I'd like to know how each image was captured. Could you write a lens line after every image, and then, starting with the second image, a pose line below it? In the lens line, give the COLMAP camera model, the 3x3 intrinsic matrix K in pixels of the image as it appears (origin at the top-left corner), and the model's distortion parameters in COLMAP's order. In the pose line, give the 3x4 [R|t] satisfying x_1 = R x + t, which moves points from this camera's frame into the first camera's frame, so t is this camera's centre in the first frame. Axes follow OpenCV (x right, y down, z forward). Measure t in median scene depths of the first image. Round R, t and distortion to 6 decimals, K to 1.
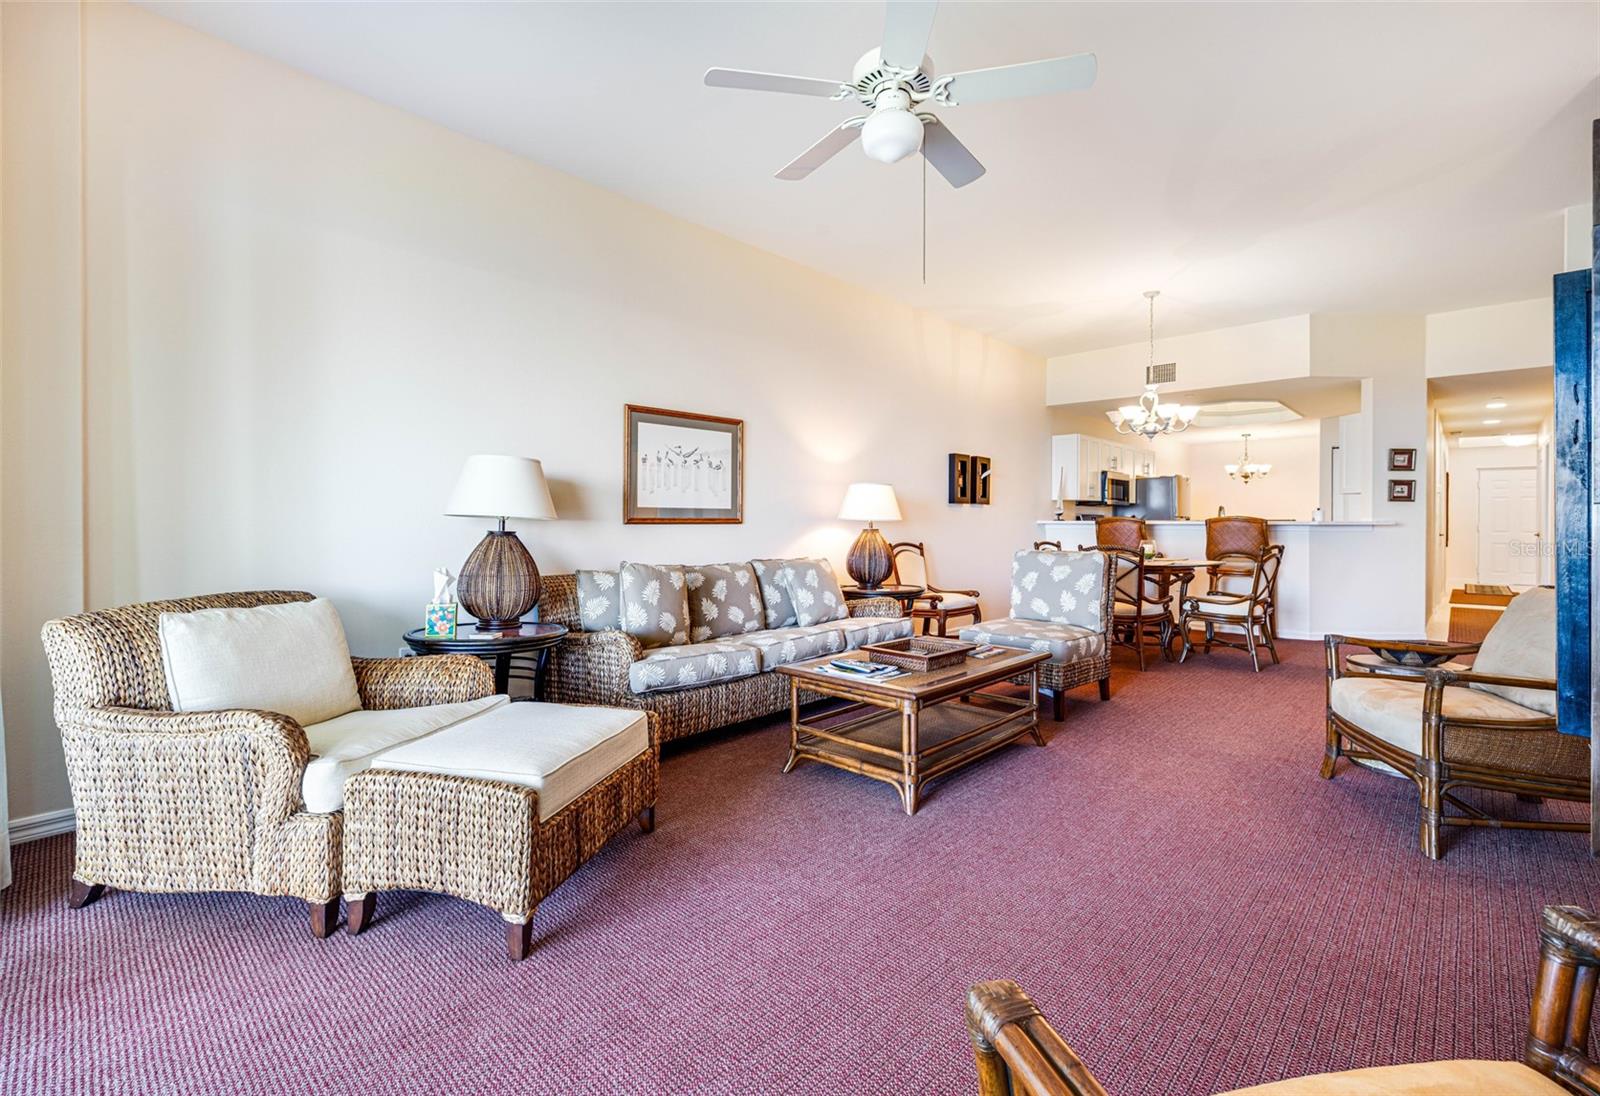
lens RADIAL K [[724.4, 0, 787.0], [0, 724.4, 526.0], [0, 0, 1]] dist [0.000504, 0.000119]
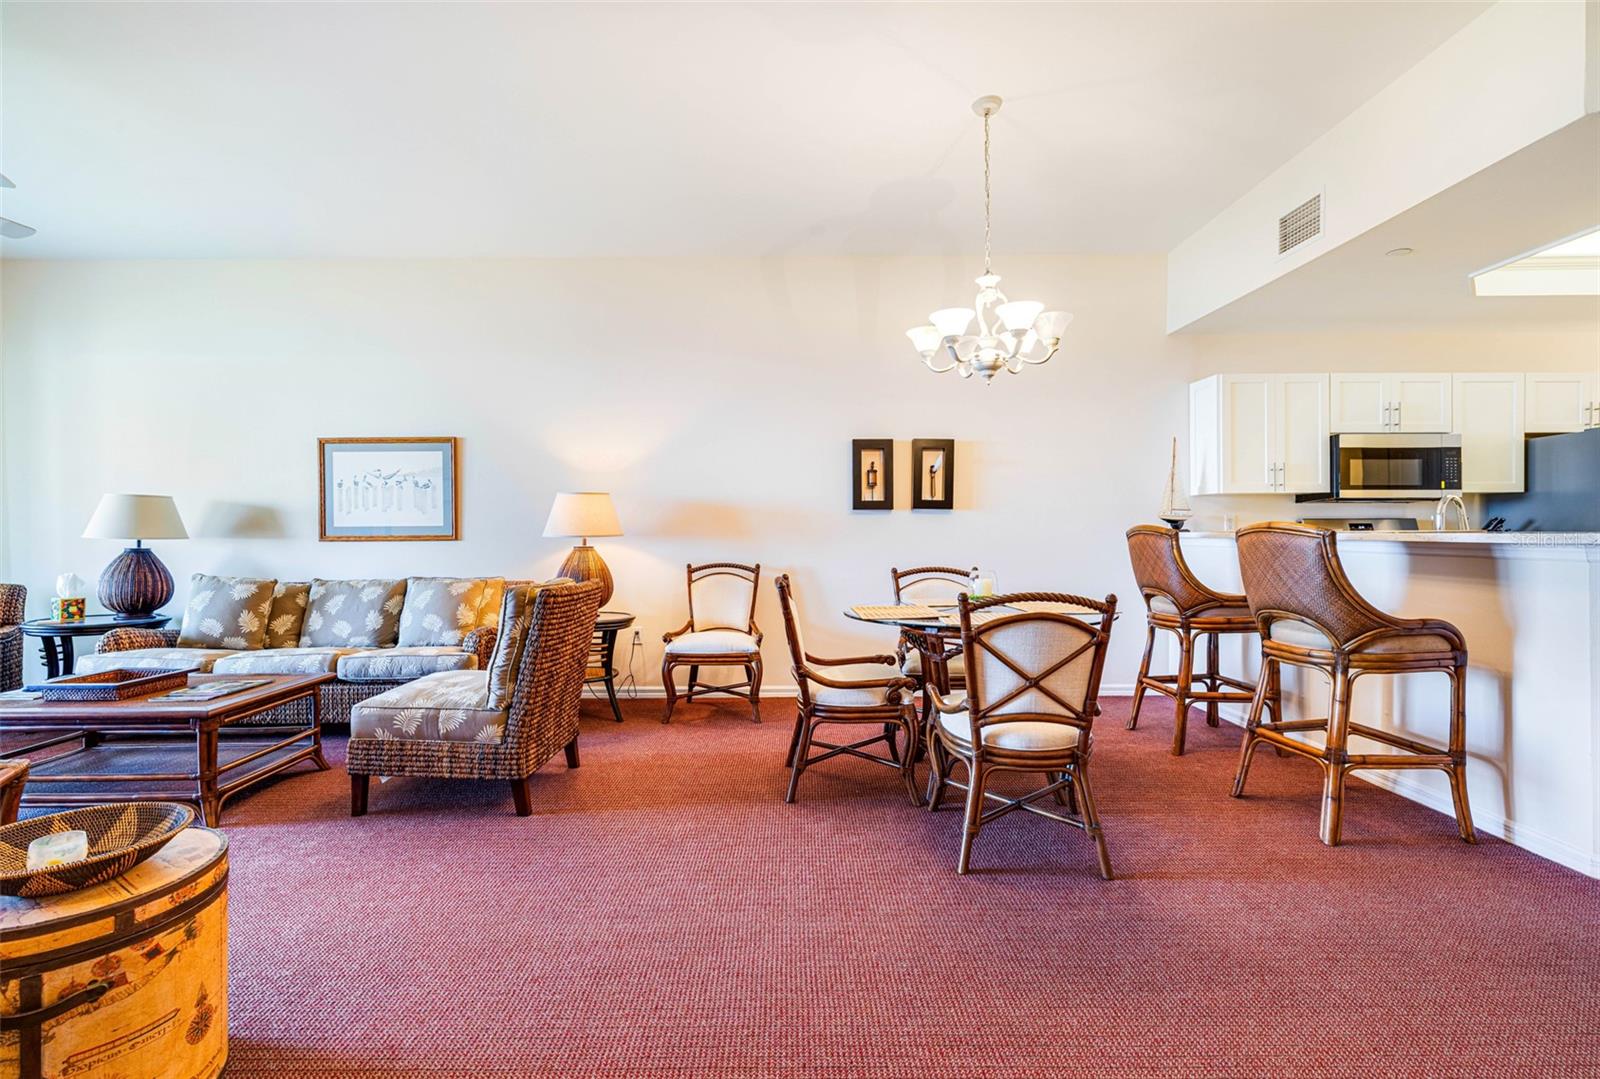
lens RADIAL K [[712.7, 0, 796.9], [0, 712.7, 533.2], [0, 0, 1]] dist [0.000433, 0.000033]
pose [[0.684420, -0.003748, -0.729078, 1.091378], [0.002920, 0.999993, -0.002400, -0.010717], [0.729082, -0.000487, 0.684426, 0.748817]]
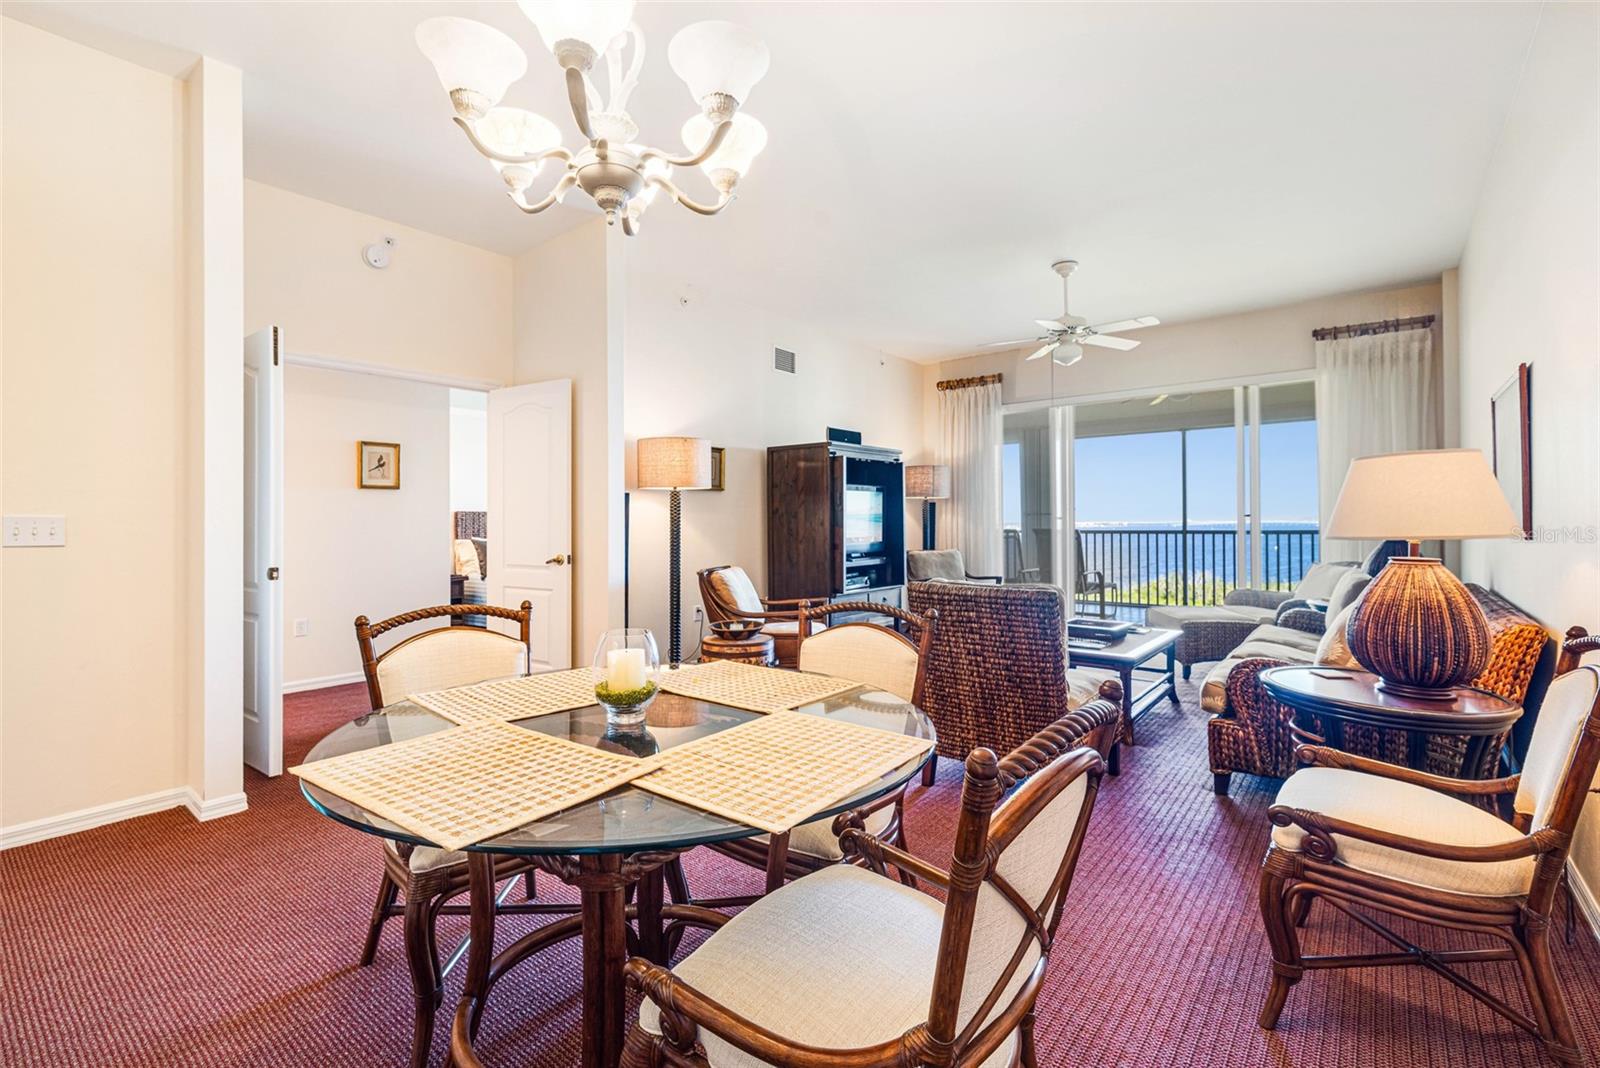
lens RADIAL K [[718.2, 0, 794.9], [0, 718.2, 544.7], [0, 0, 1]] dist [-0.022010, 0.000211]
pose [[-0.996529, 0.007719, -0.082891, 0.641388], [0.004808, 0.999366, 0.035265, -0.026214], [0.083111, 0.034744, -0.995934, 1.704776]]
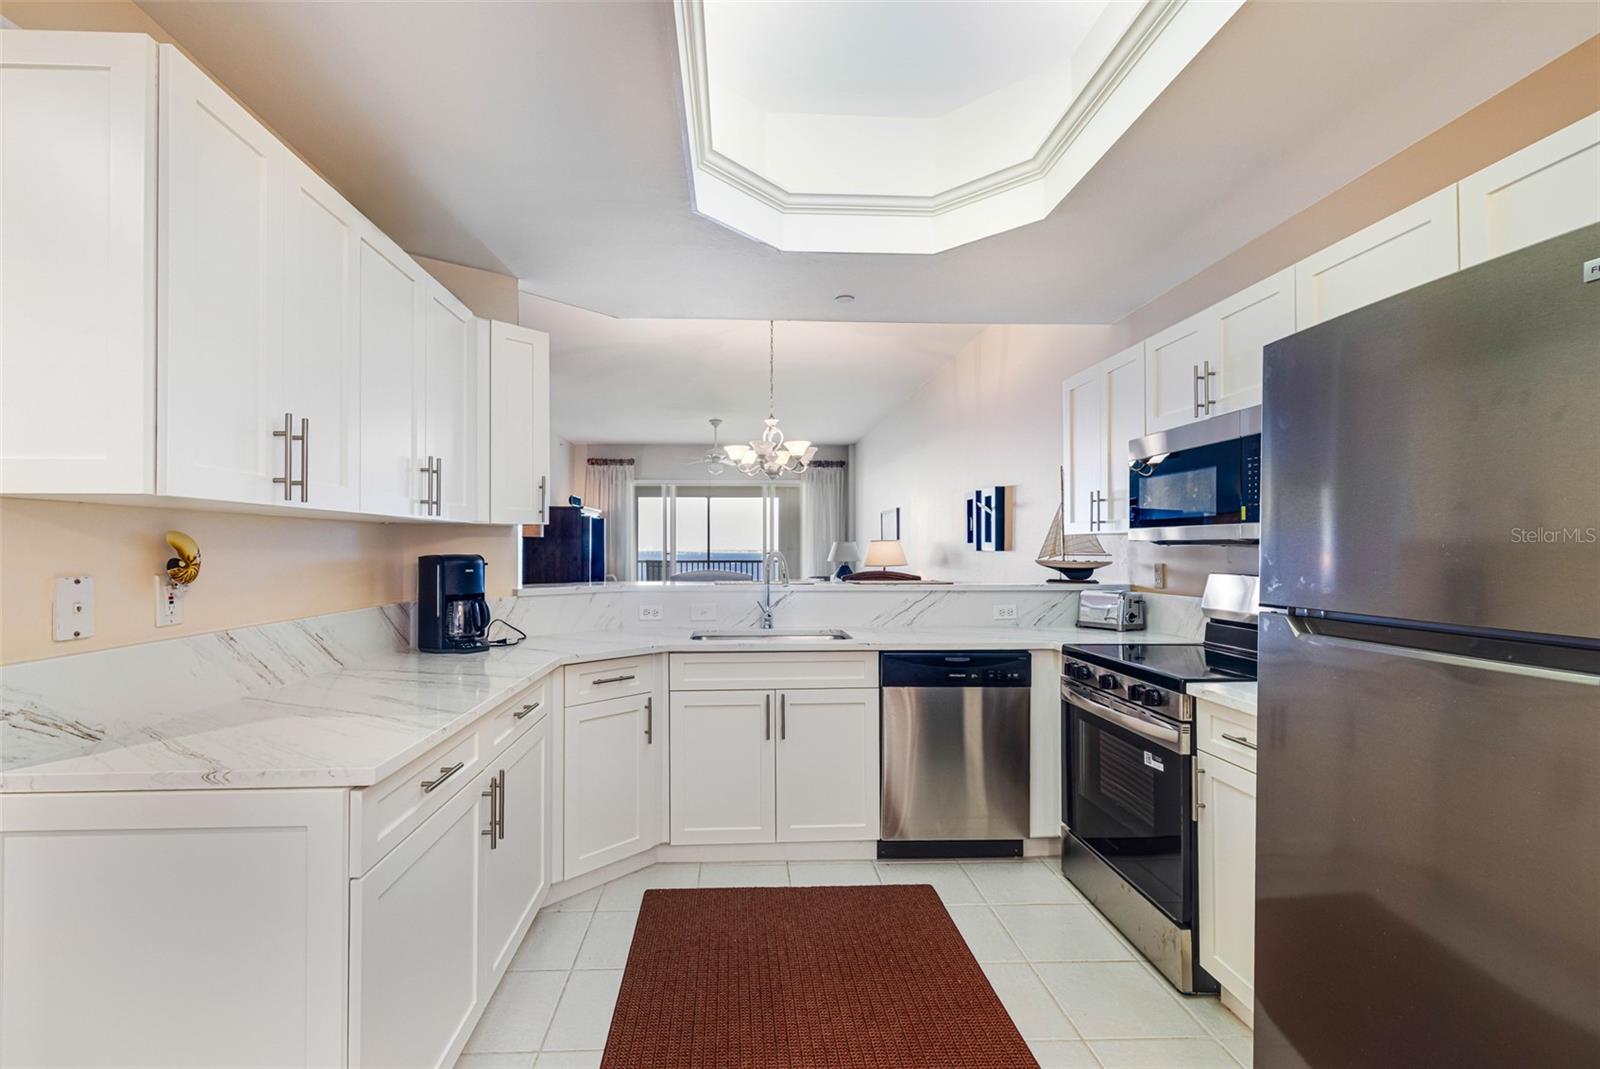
lens RADIAL K [[717.3, 0, 757.5], [0, 717.3, 537.7], [0, 0, 1]] dist [0.001929, 0.000587]
pose [[-0.702574, -0.011026, -0.711525, 1.586734], [-0.002916, 0.999916, -0.012616, -0.053692], [0.711604, -0.006789, -0.702548, 2.211218]]
